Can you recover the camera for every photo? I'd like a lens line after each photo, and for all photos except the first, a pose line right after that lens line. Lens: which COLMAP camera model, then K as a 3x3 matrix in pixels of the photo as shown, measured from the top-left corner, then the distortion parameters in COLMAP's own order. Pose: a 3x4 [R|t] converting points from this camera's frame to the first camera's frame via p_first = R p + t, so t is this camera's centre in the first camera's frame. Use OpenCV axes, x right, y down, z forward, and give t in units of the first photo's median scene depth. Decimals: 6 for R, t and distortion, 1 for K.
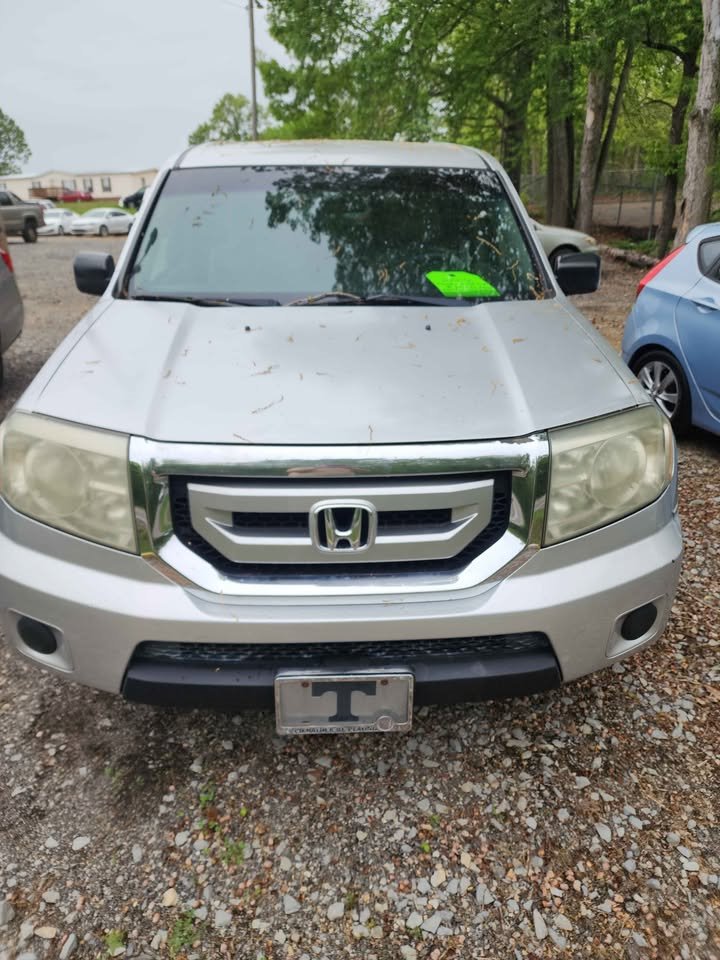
lens RADIAL K [[690.7, 0, 360.0], [0, 690.7, 480.0], [0, 0, 1]] dist [-0.001086, -0.001310]
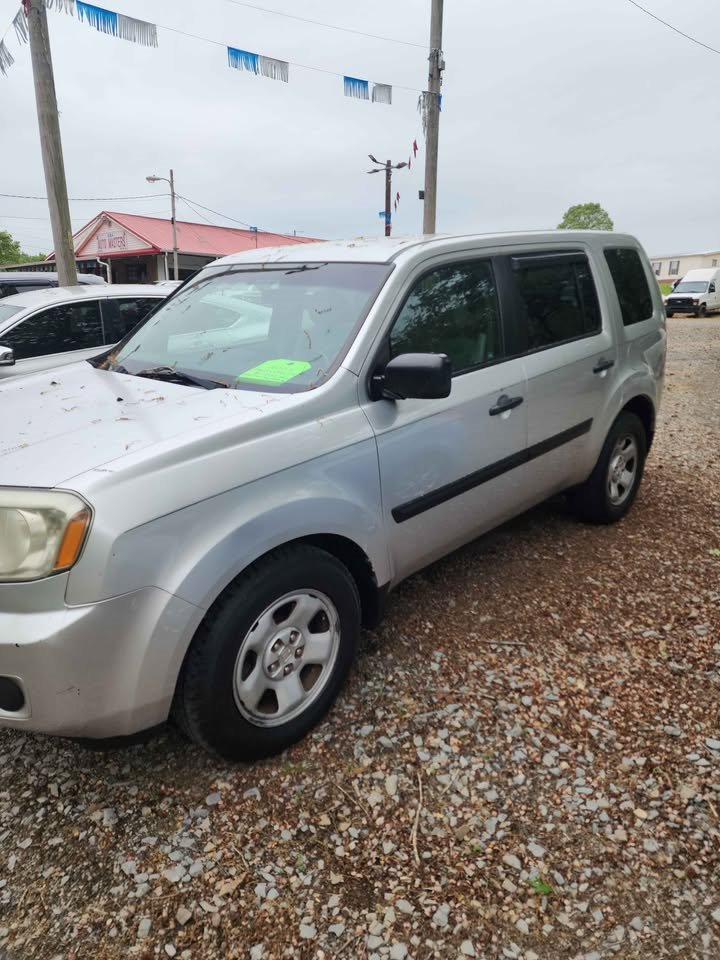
lens RADIAL K [[690.7, 0, 360.0], [0, 690.7, 480.0], [0, 0, 1]] dist [-0.001086, -0.001310]
pose [[0.673779, 0.188354, -0.714524, 1.114246], [-0.262713, 0.964851, 0.006609, -0.191271], [0.690655, 0.183262, 0.699579, 0.454518]]
